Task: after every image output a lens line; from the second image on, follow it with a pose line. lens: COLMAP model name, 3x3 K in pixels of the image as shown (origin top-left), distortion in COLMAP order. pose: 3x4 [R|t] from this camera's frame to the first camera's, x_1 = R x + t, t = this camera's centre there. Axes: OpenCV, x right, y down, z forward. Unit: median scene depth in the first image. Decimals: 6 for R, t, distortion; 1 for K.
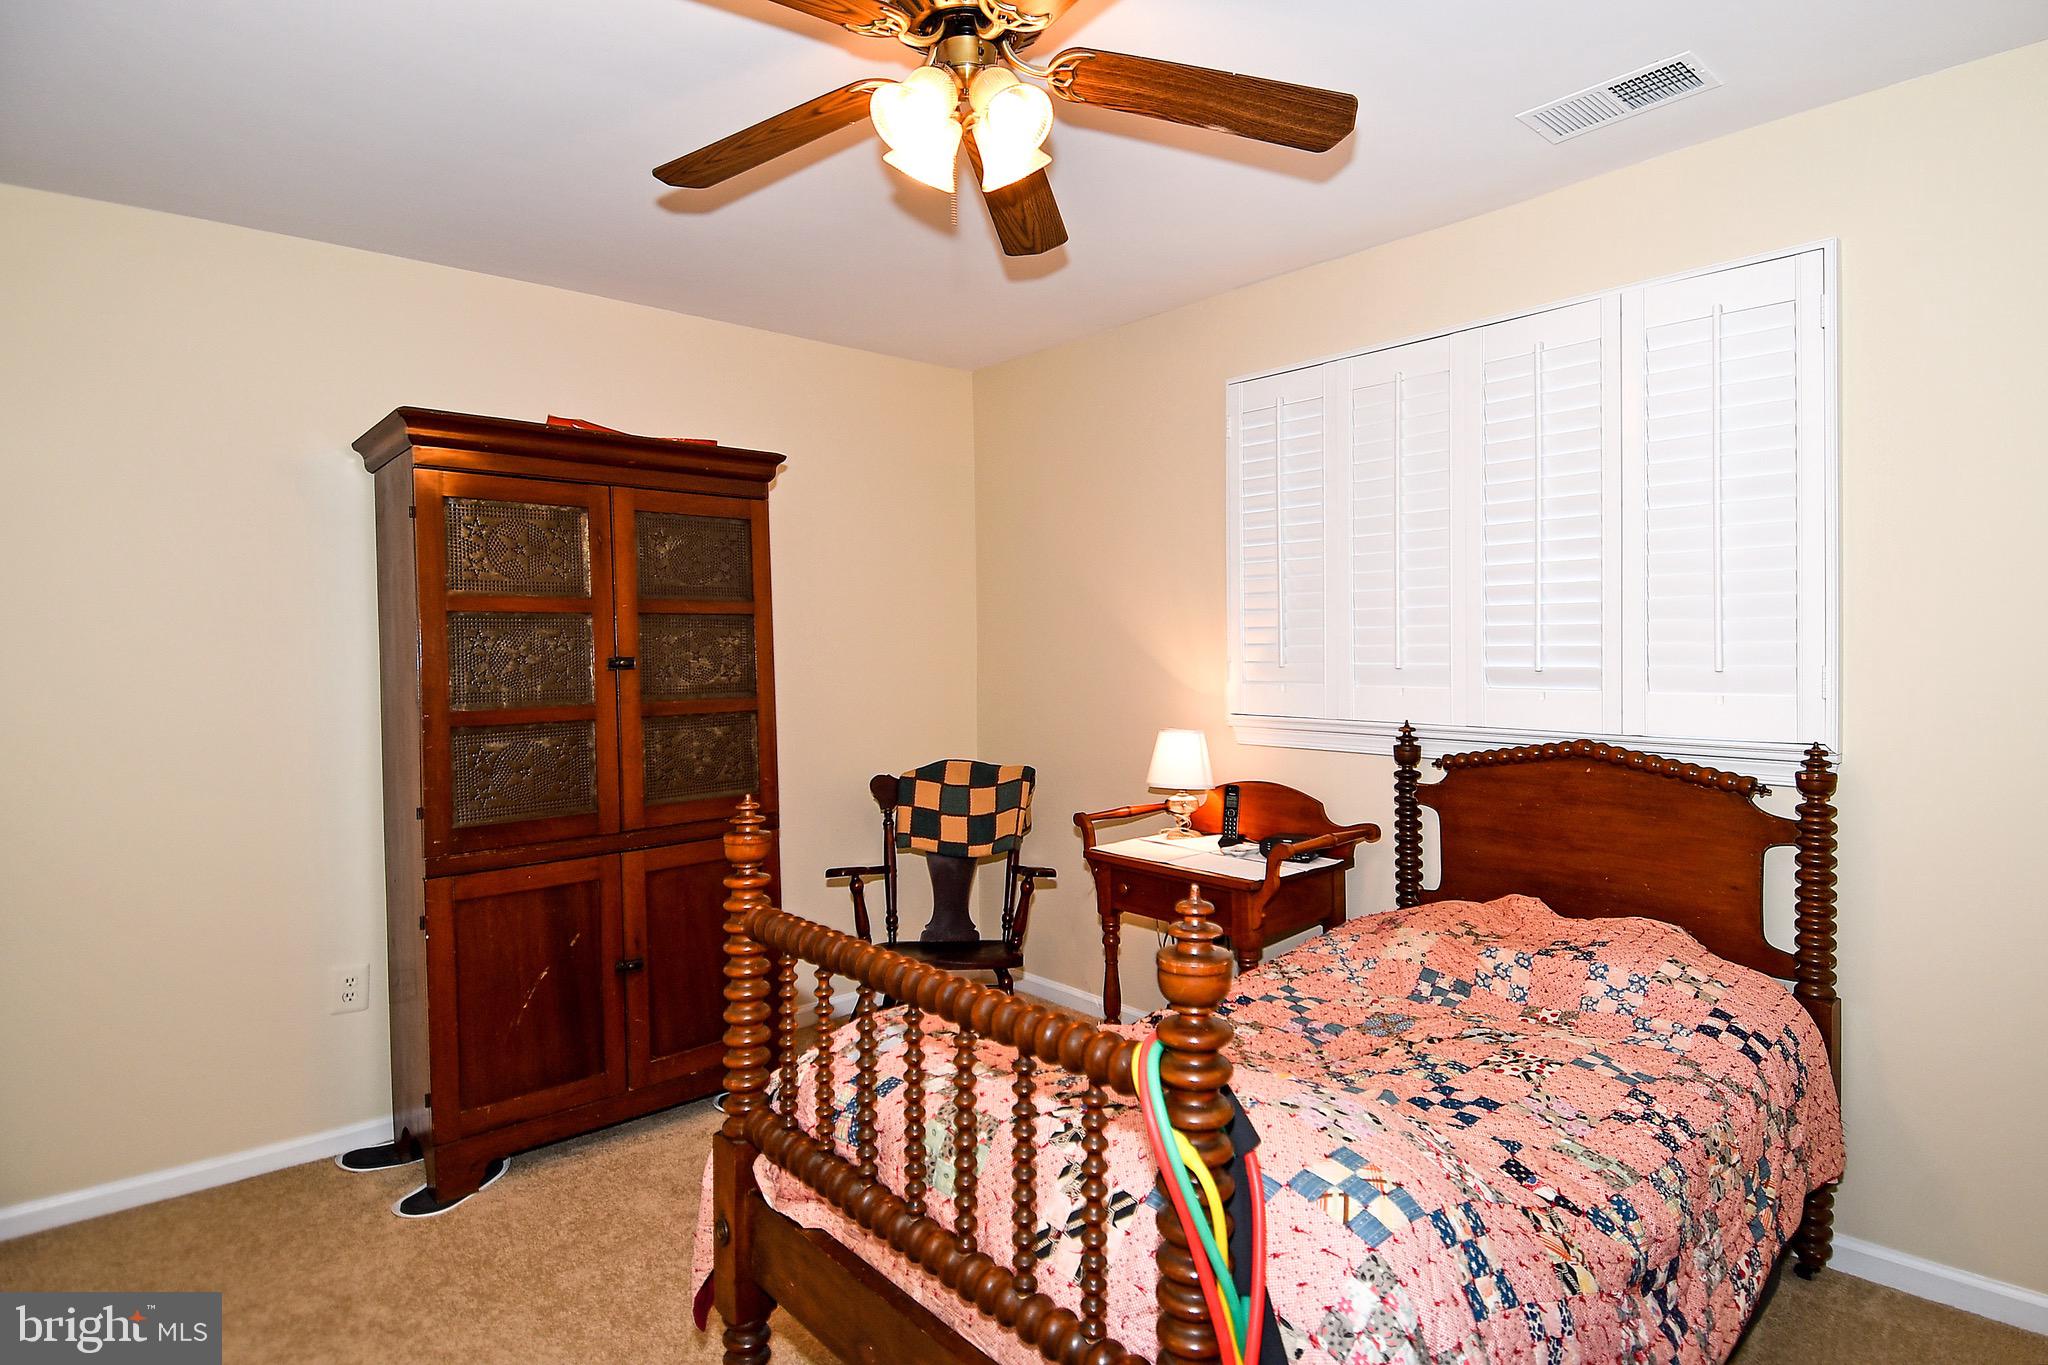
lens RADIAL K [[1140.2, 0, 1032.3], [0, 1140.2, 653.8], [0, 0, 1]] dist [0.067773, -0.071714]
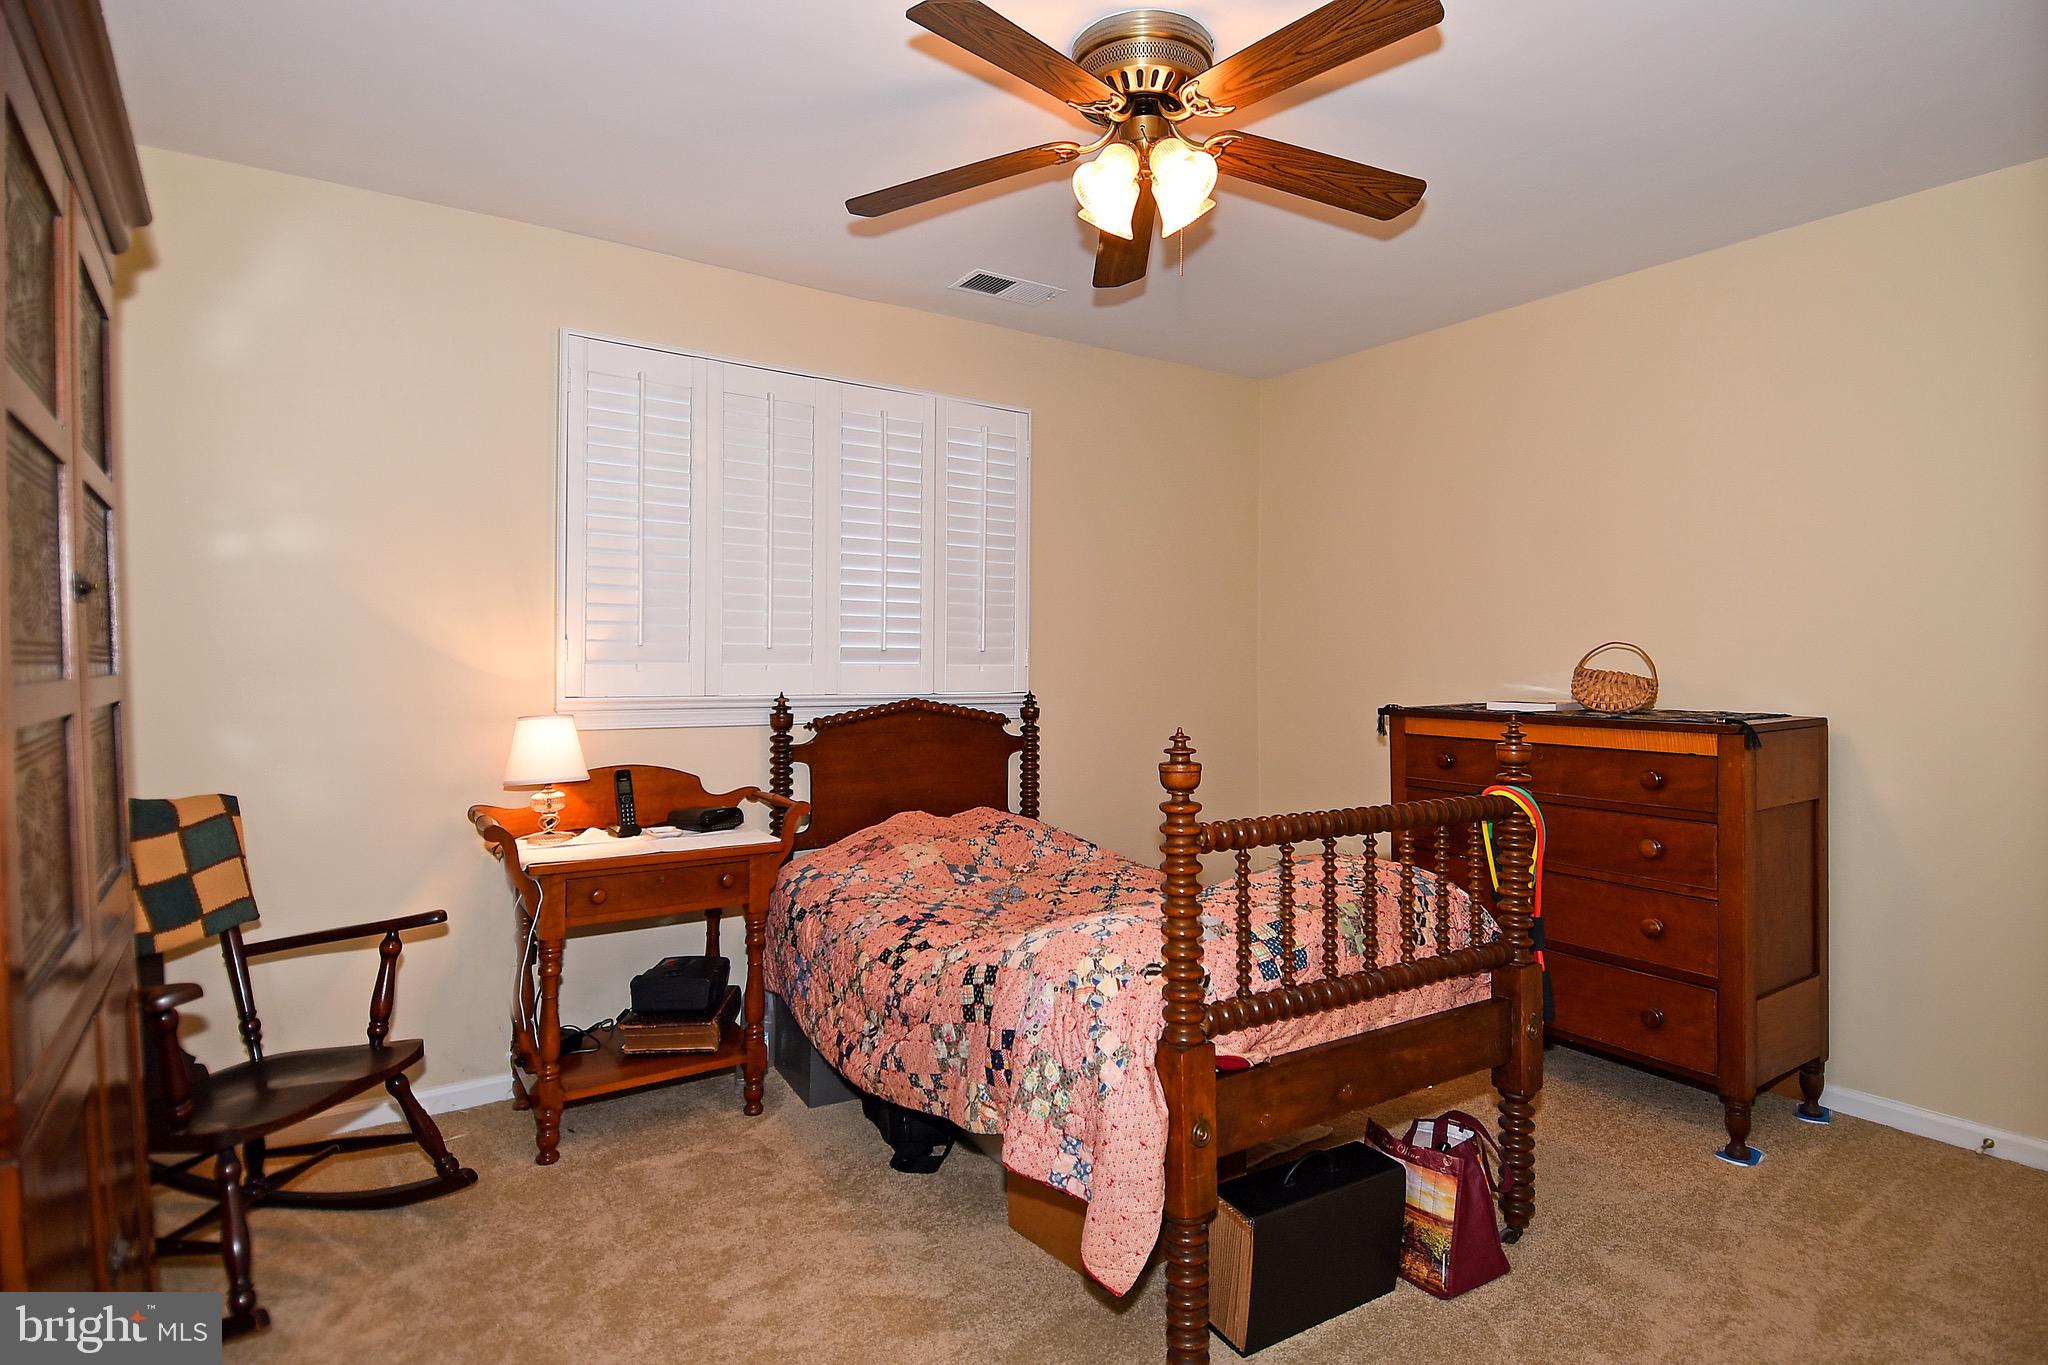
lens RADIAL K [[1084.1, 0, 1063.4], [0, 1084.1, 658.2], [0, 0, 1]] dist [0.060998, -0.060598]
pose [[0.089300, 0.023313, 0.995732, -0.772071], [0.004274, 0.999708, -0.023789, 0.052124], [-0.995996, 0.006380, 0.089175, 0.631336]]
